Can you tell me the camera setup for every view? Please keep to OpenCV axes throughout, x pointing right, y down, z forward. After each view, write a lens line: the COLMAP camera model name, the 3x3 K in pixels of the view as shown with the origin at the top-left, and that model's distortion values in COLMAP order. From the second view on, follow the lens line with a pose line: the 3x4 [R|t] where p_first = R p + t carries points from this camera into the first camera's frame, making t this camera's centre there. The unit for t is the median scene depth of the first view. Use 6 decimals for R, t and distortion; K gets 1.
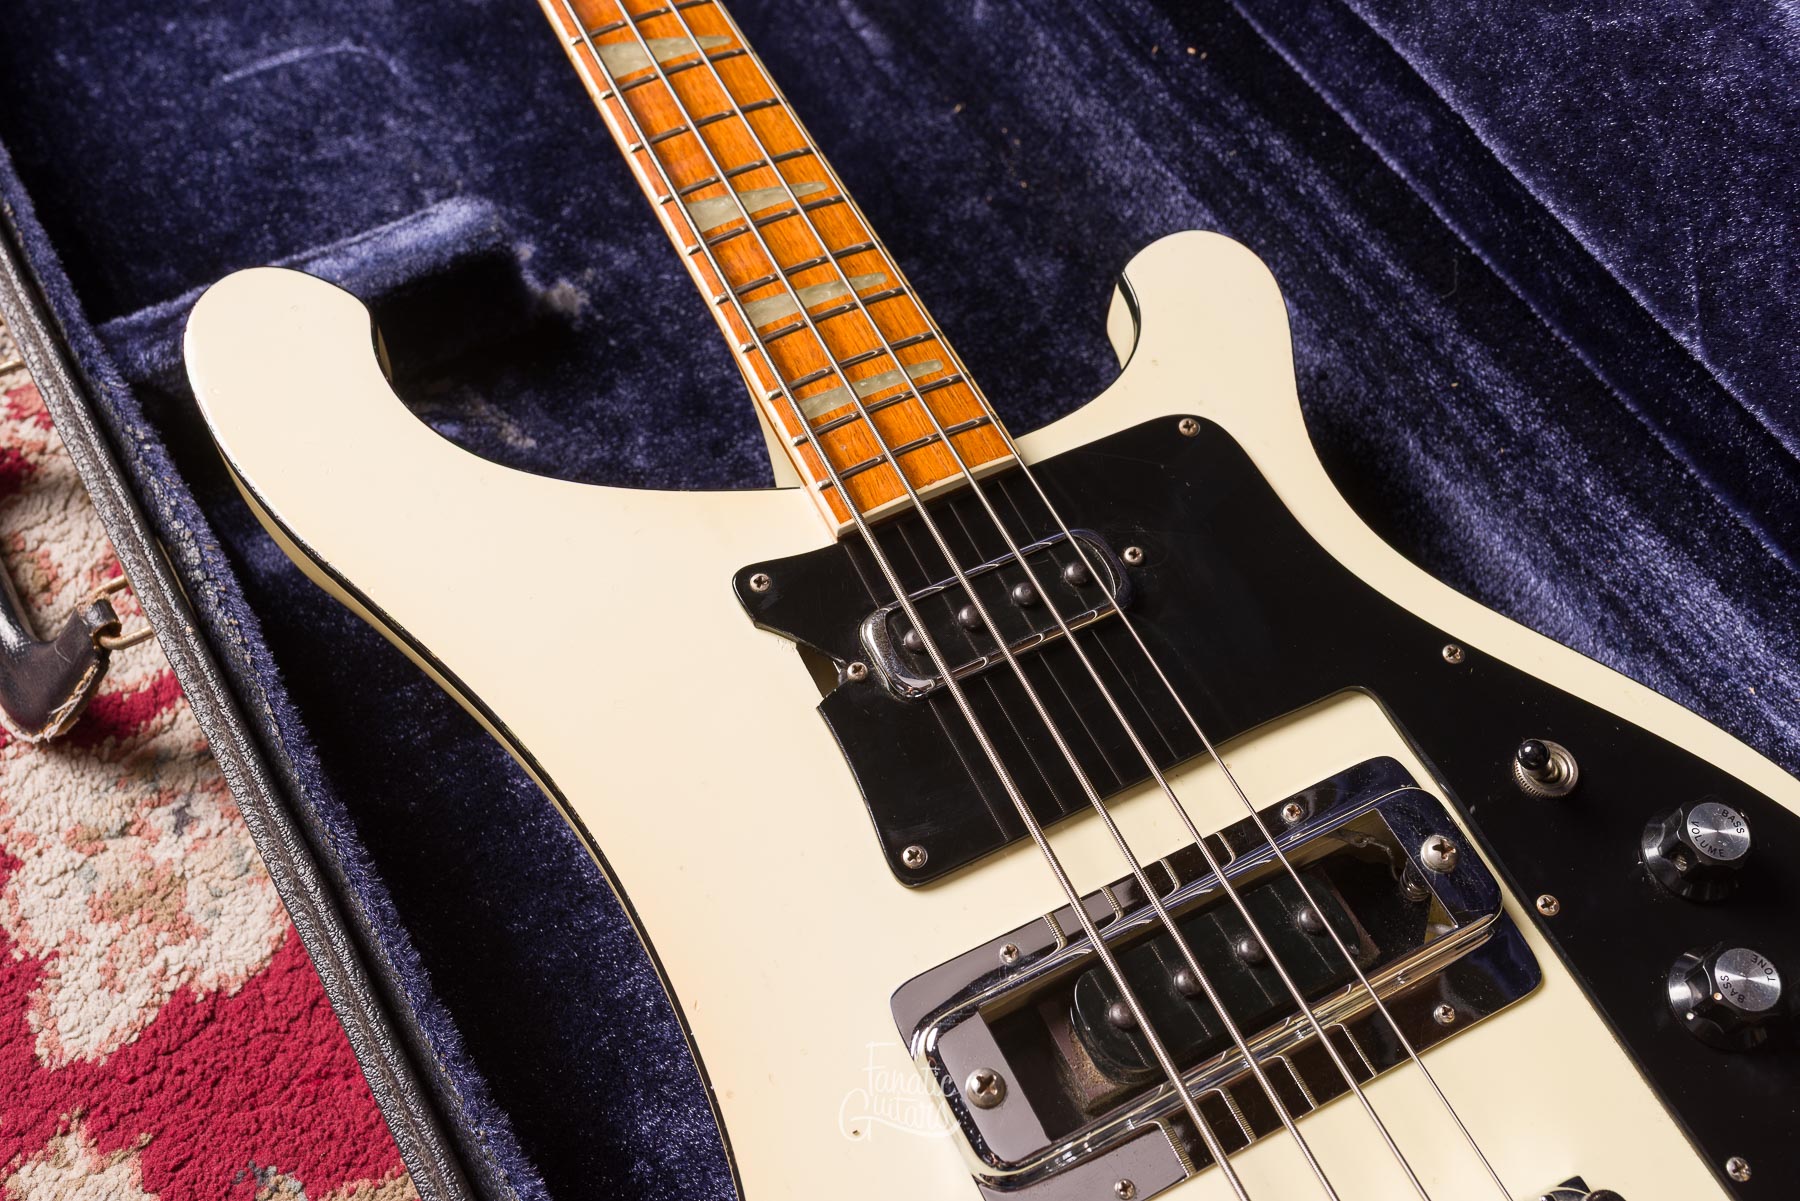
lens RADIAL K [[1770.2, 0, 901.2], [0, 1770.2, 599.8], [0, 0, 1]] dist [0.001776, -0.001719]
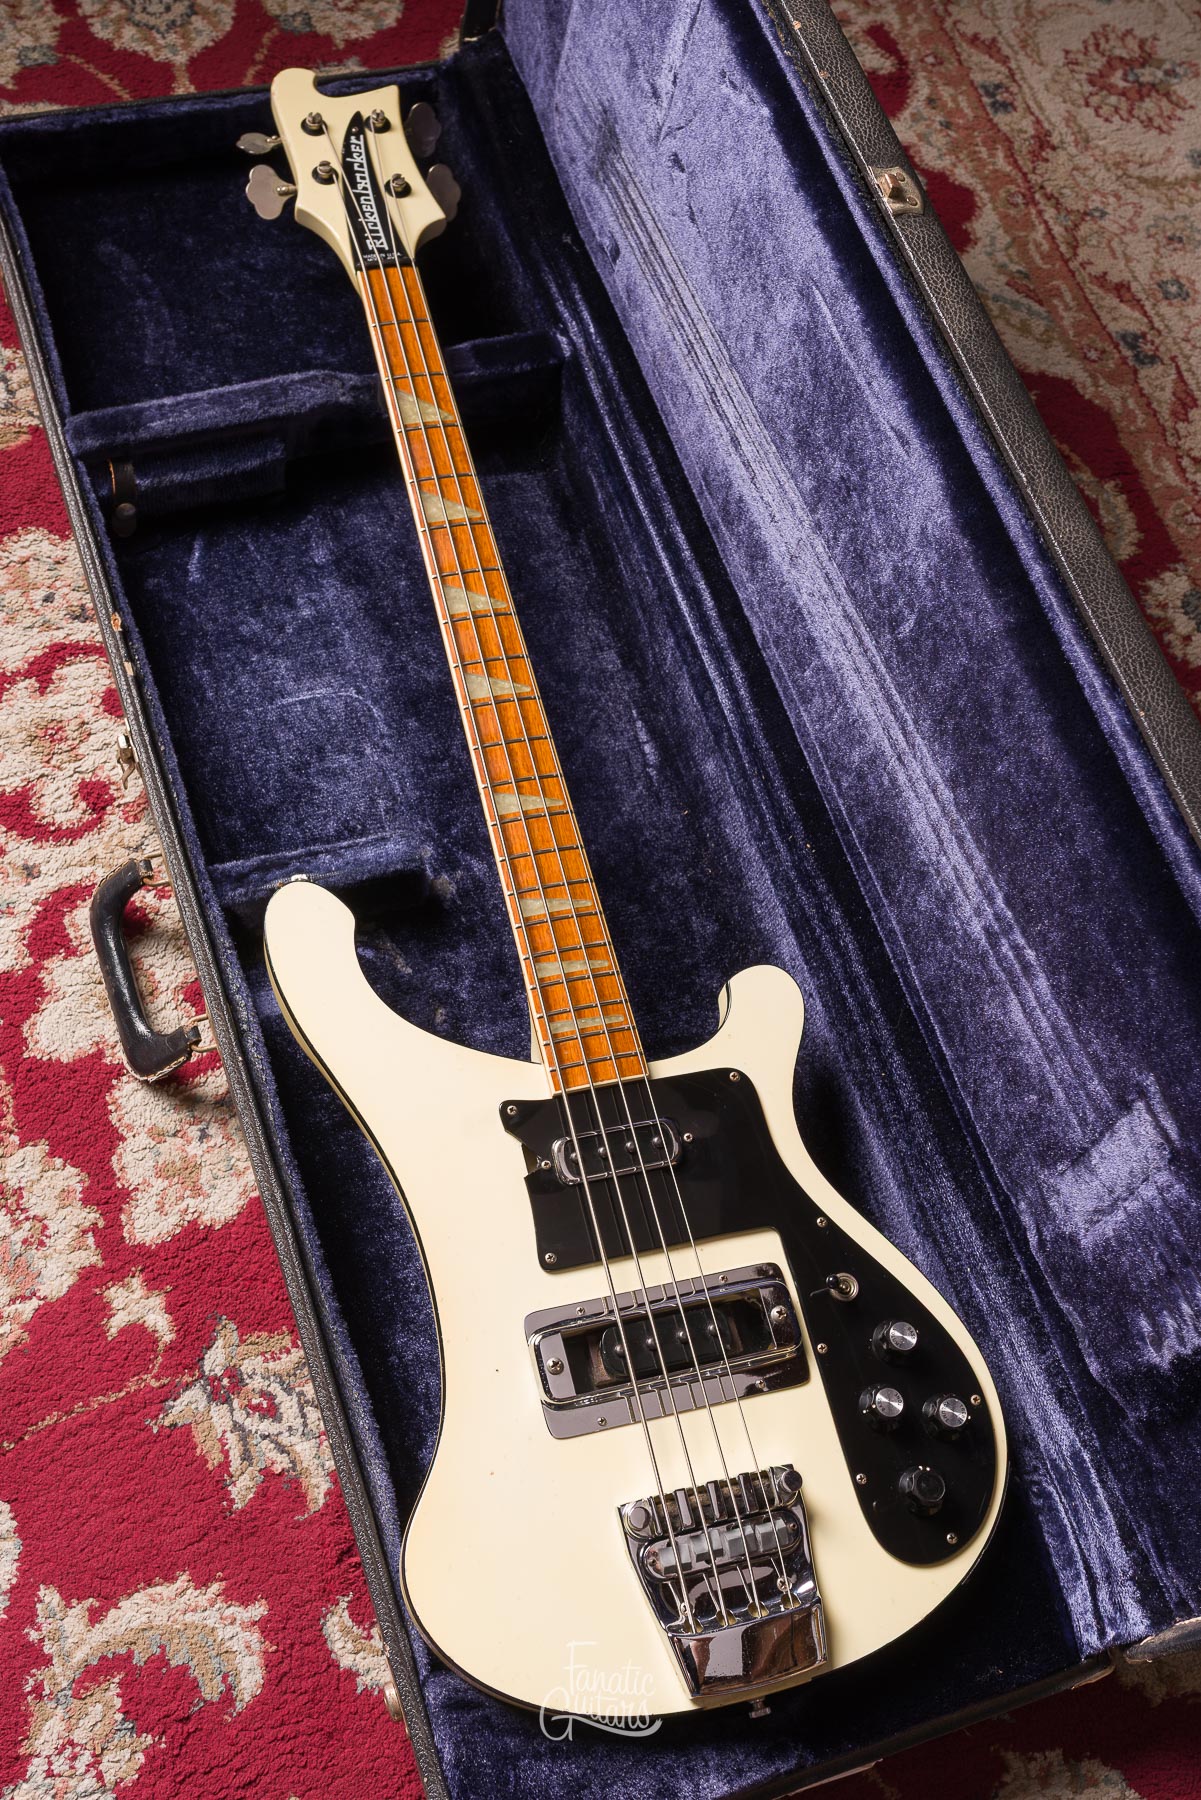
lens RADIAL K [[1967.1, 0, 568.6], [0, 1967.1, 903.5], [0, 0, 1]] dist [0.008399, -0.009432]
pose [[0.970593, 0.239383, -0.025381, -0.011965], [-0.237126, 0.968917, 0.070505, -0.388137], [0.041470, -0.062413, 0.997188, -1.197732]]
